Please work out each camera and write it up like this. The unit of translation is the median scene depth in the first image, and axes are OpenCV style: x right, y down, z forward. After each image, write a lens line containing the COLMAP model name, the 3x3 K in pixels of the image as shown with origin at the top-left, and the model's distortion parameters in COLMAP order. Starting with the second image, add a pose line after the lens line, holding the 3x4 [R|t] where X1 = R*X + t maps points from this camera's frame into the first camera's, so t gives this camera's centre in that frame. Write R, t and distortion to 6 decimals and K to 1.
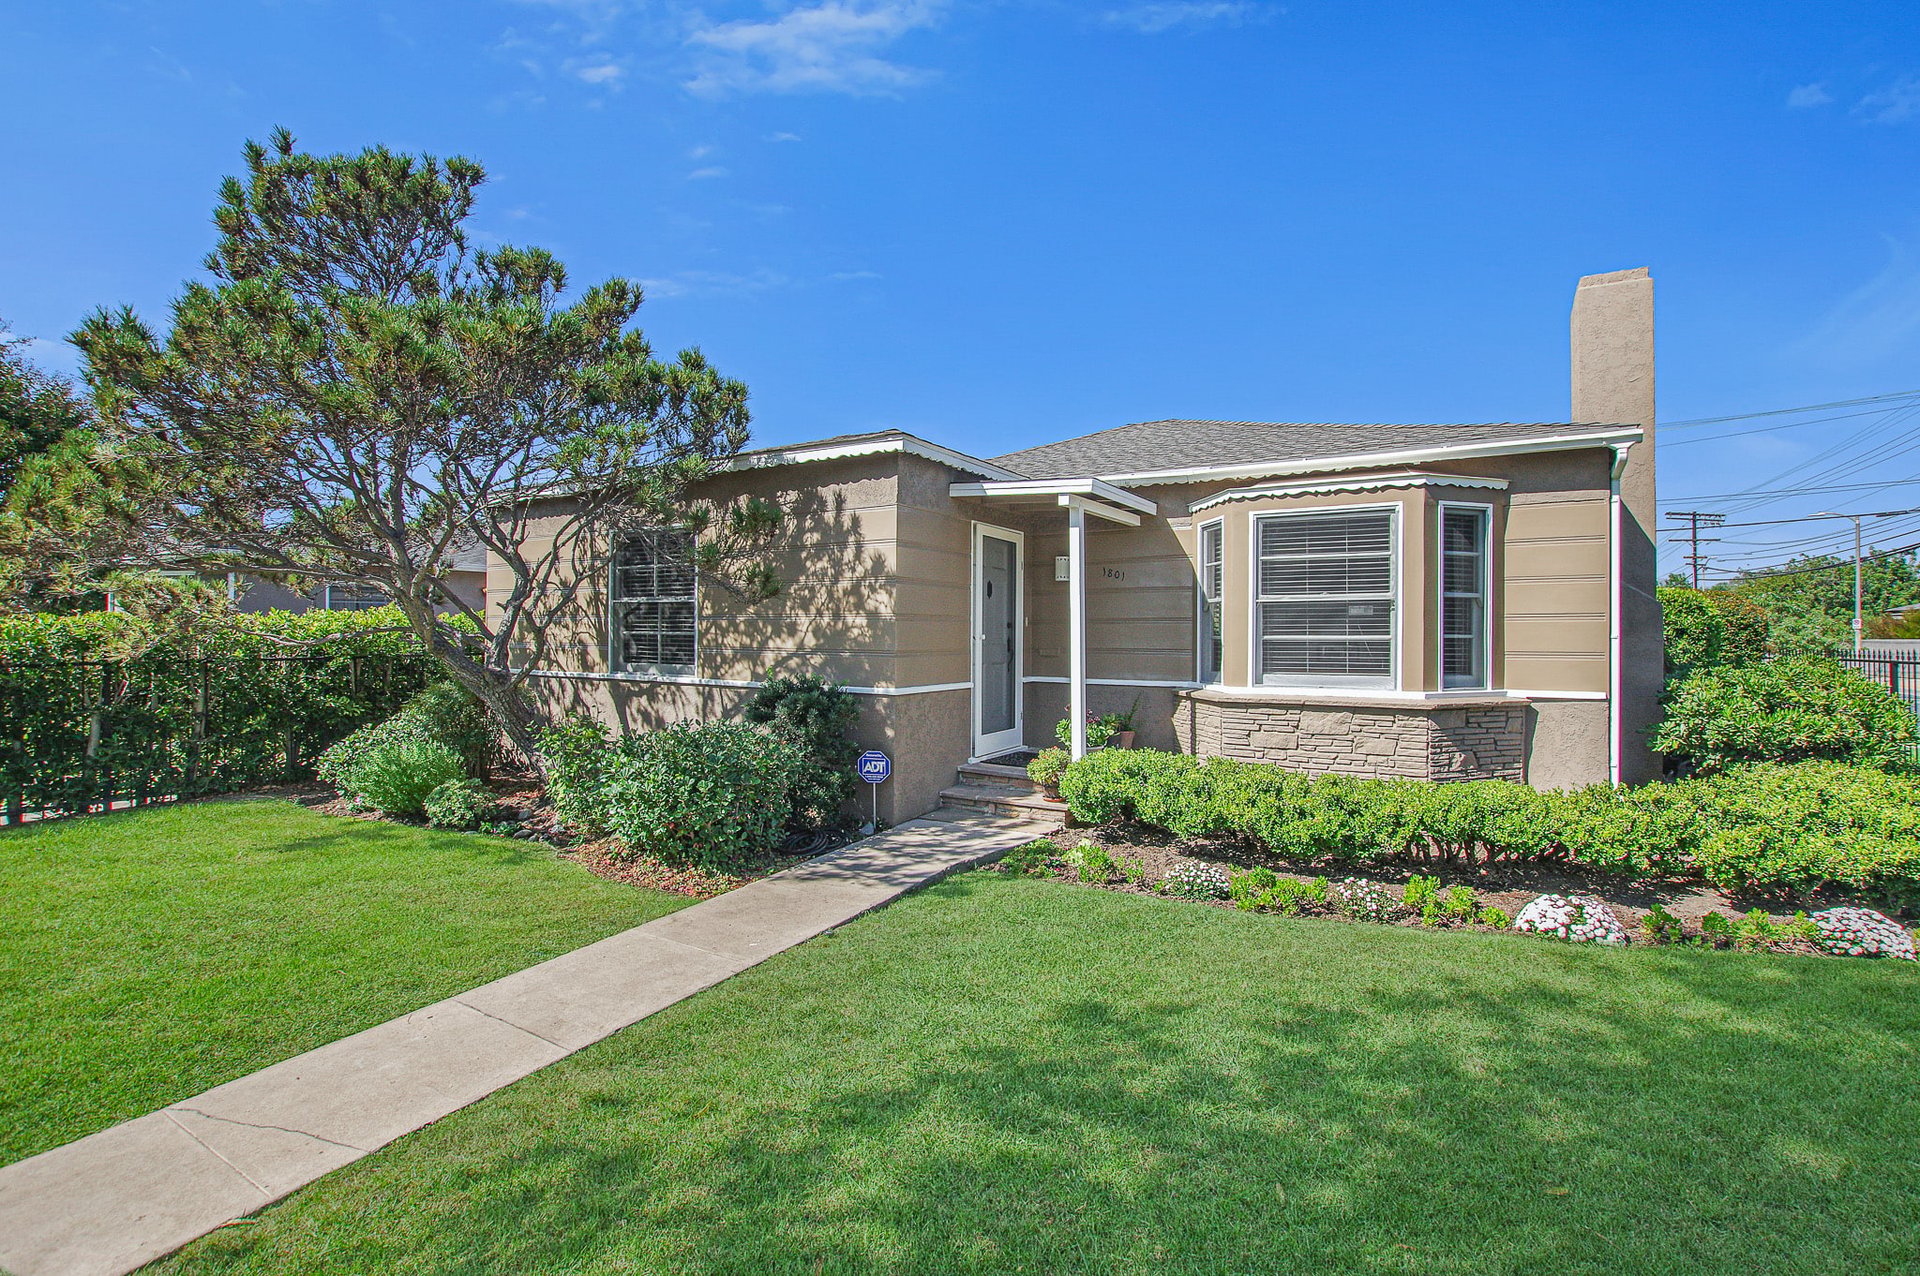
lens RADIAL K [[851.7, 0, 974.2], [0, 851.7, 626.7], [0, 0, 1]] dist [-0.025254, 0.000704]
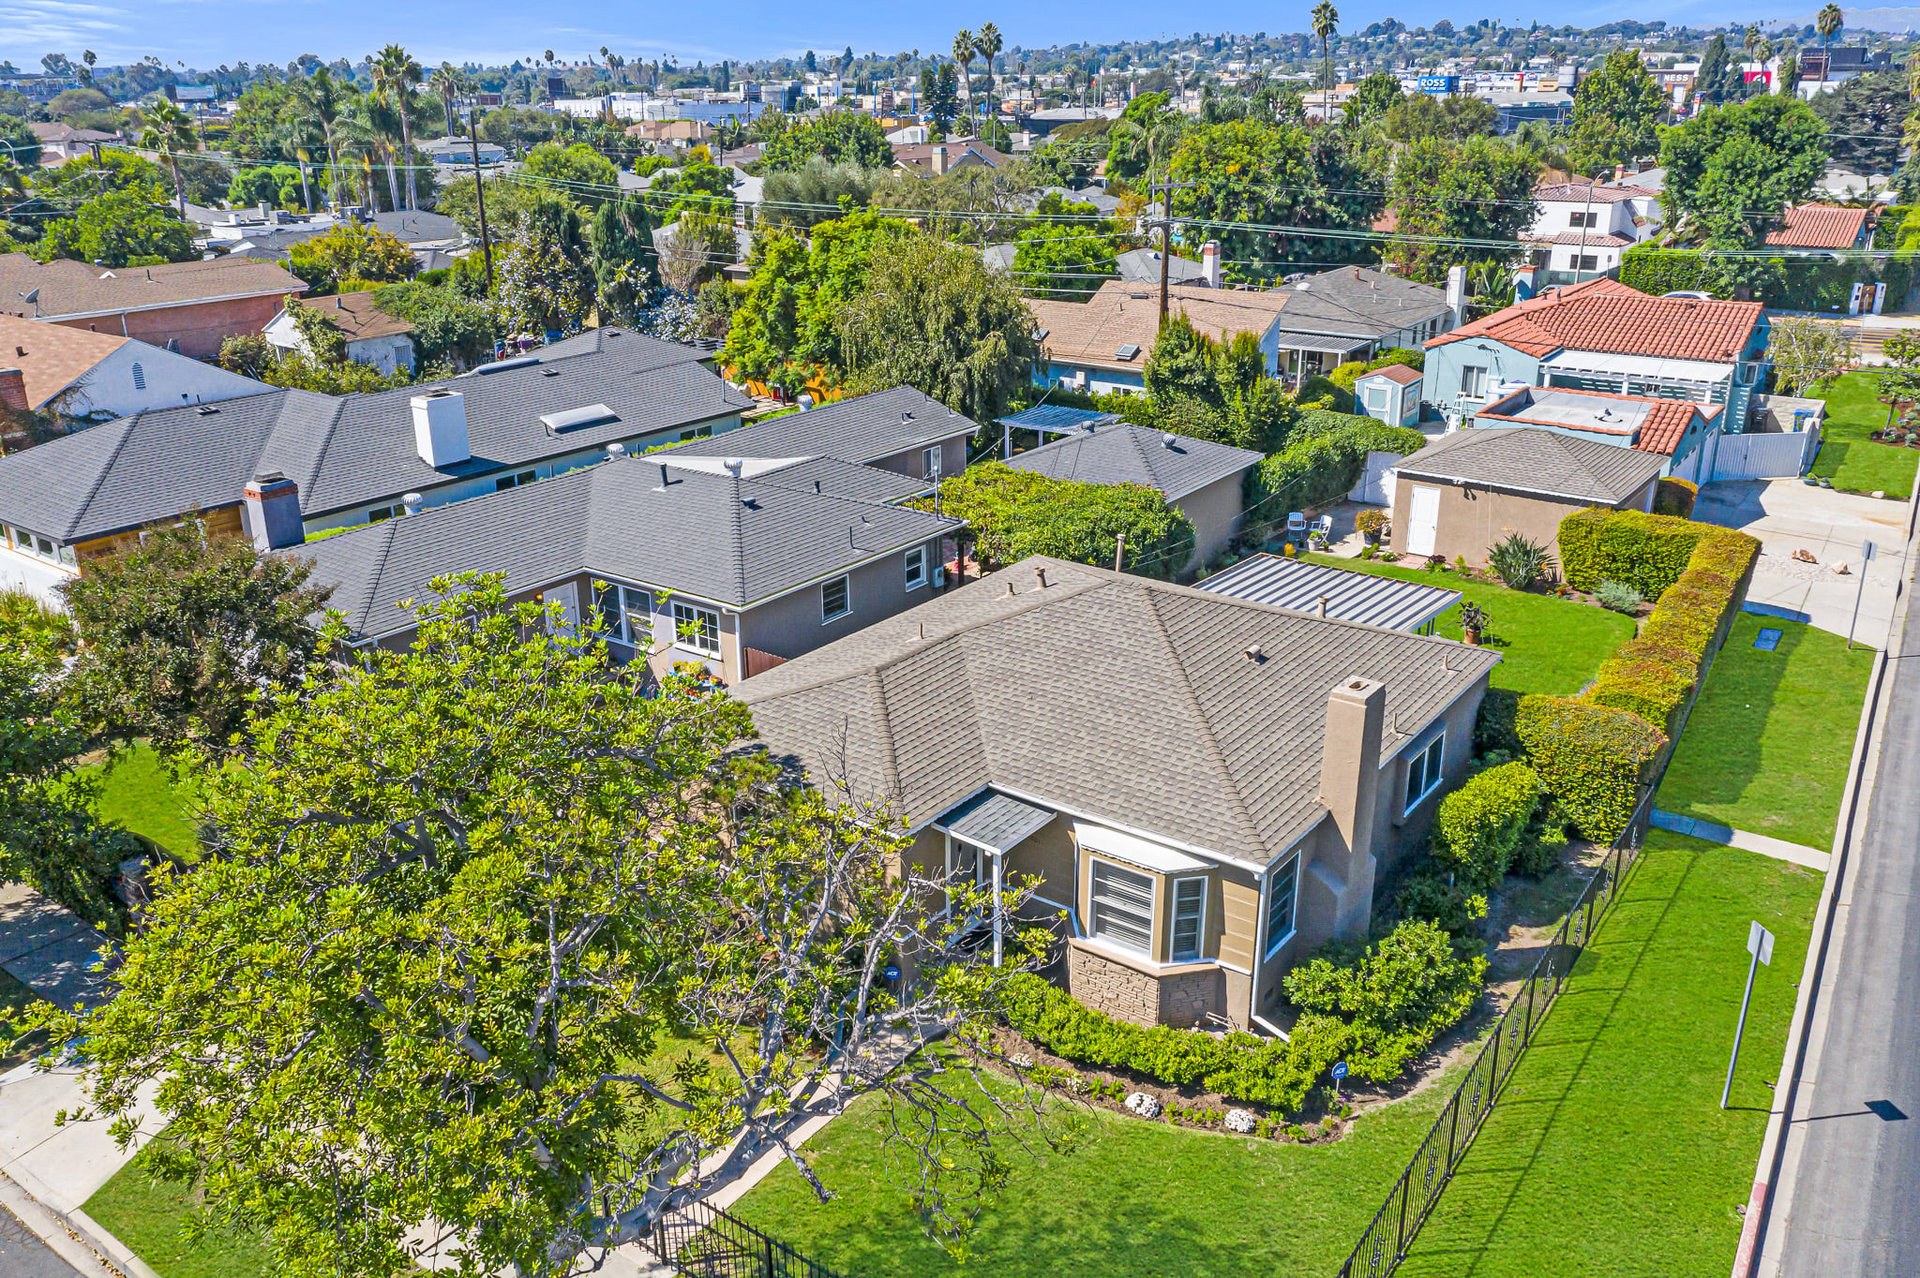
lens RADIAL K [[1501.1, 0, 970.8], [0, 1501.1, 633.1], [0, 0, 1]] dist [-0.009921, -0.001151]
pose [[0.995069, 0.022758, -0.096536, 0.371599], [0.012665, 0.936197, 0.351248, -1.742884], [0.098370, -0.350739, 0.931292, -1.901699]]
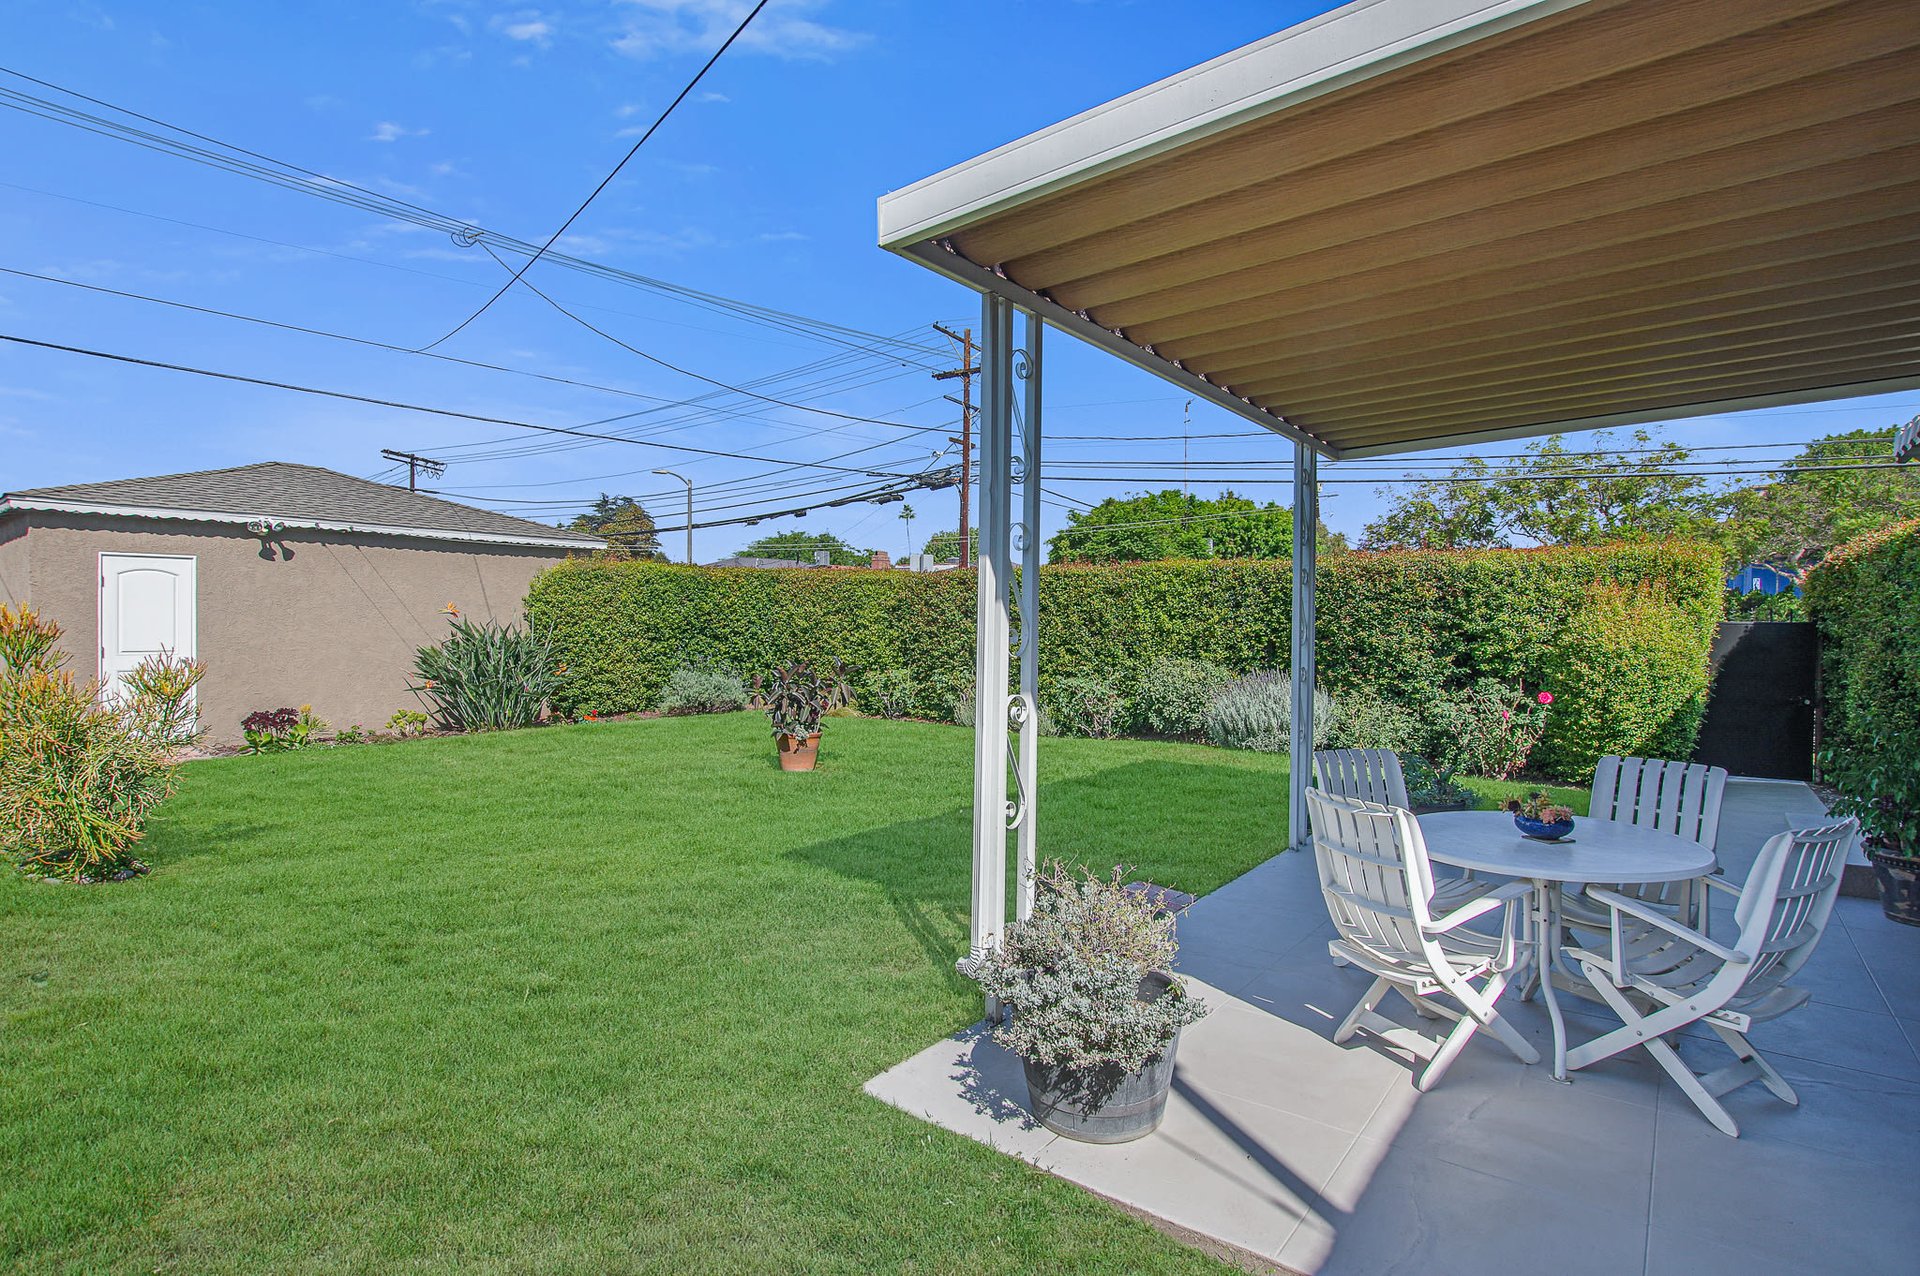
lens RADIAL K [[889.1, 0, 972.2], [0, 889.1, 622.6], [0, 0, 1]] dist [-0.031407, -0.000323]
pose [[0.160112, -0.000257, 0.987099, 0.572708], [-0.010026, 0.999948, 0.001886, 0.082830], [-0.987048, -0.010199, 0.160101, 3.053031]]
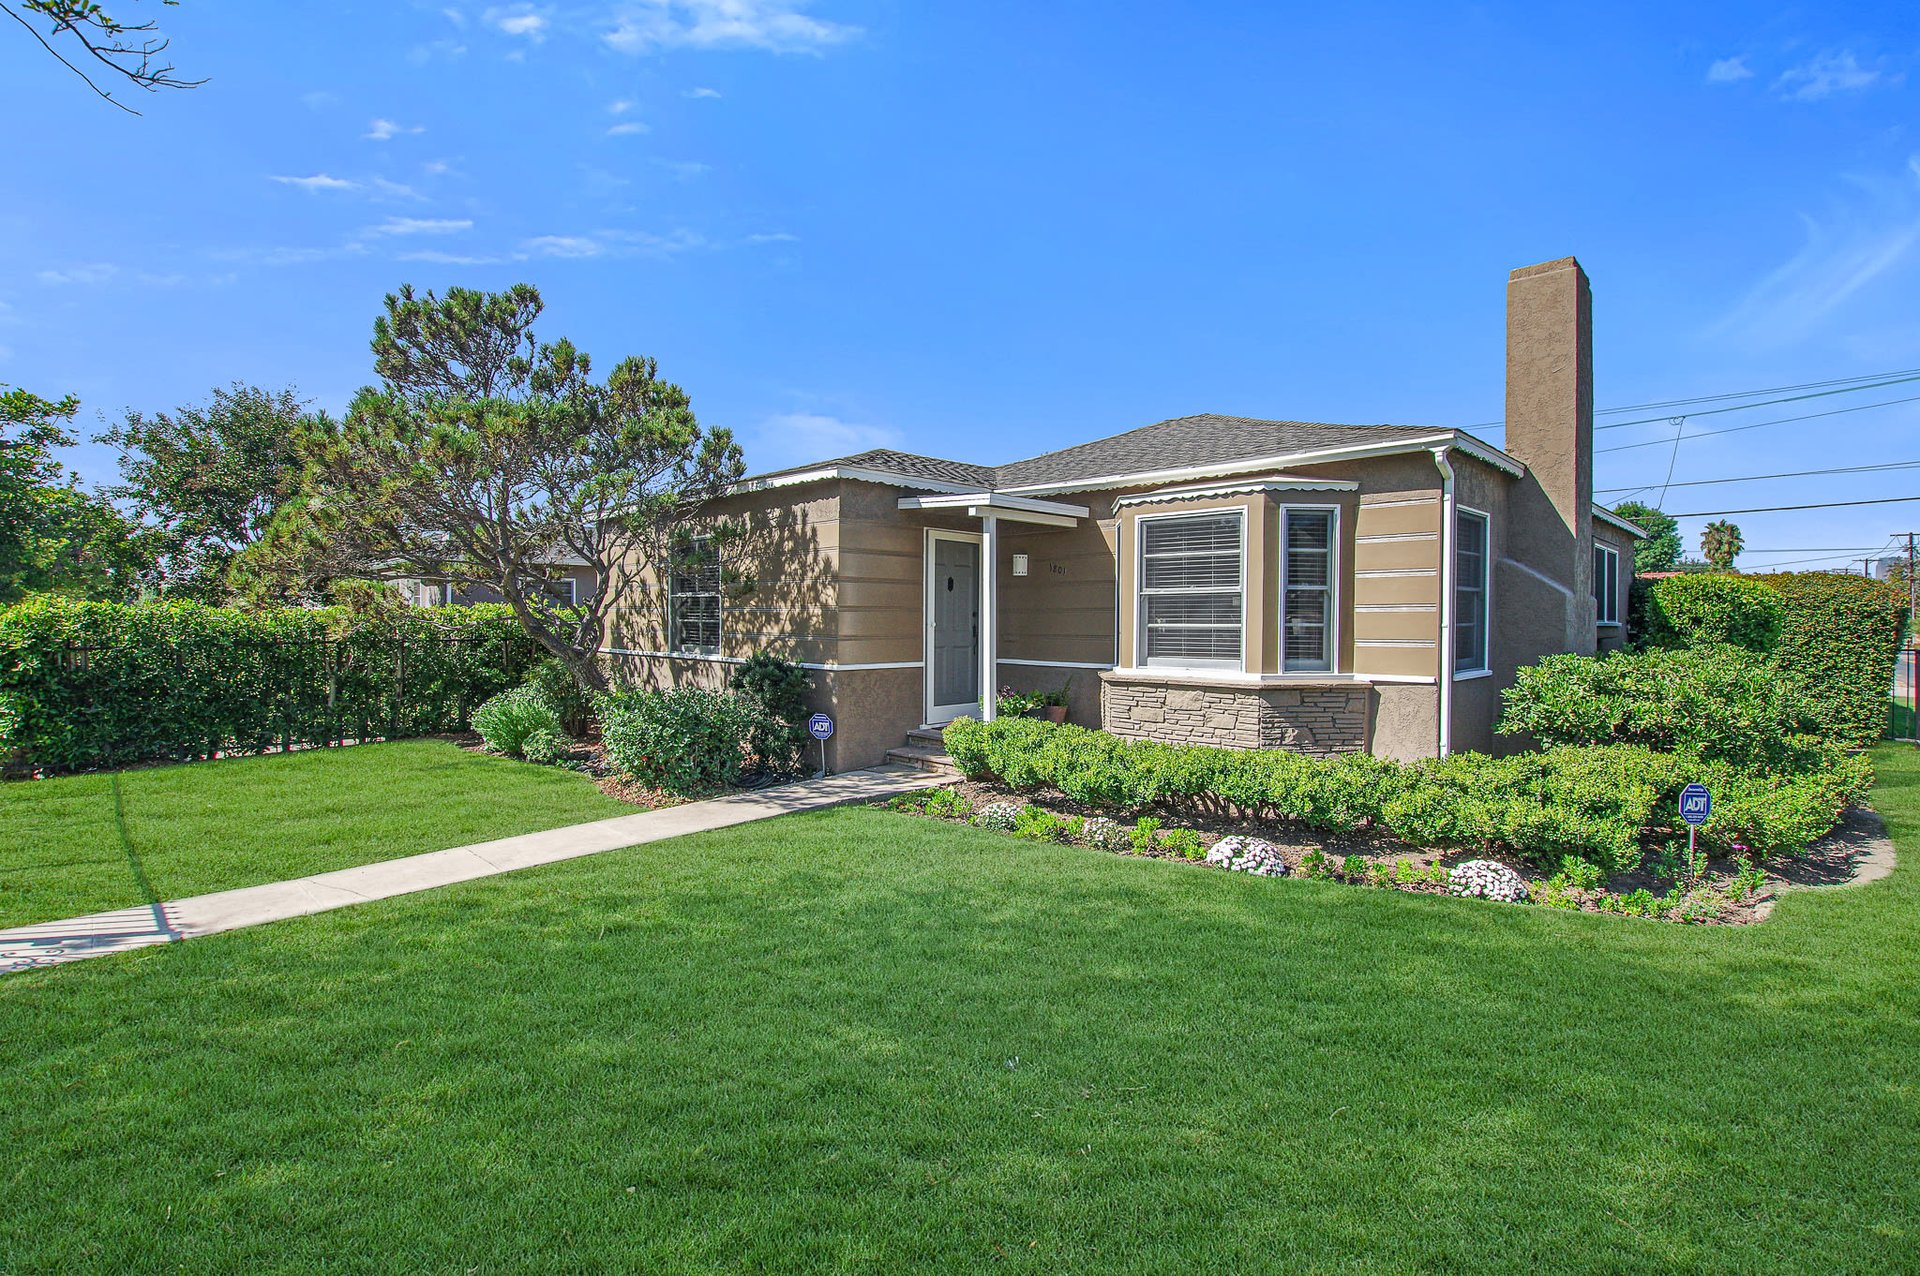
lens RADIAL K [[889.1, 0, 972.2], [0, 889.1, 622.6], [0, 0, 1]] dist [-0.031407, -0.000323]
pose [[0.972079, 0.001472, -0.234648, 0.392730], [0.000886, 0.999950, 0.009943, -0.003078], [0.234651, -0.009874, 0.972029, -0.220476]]
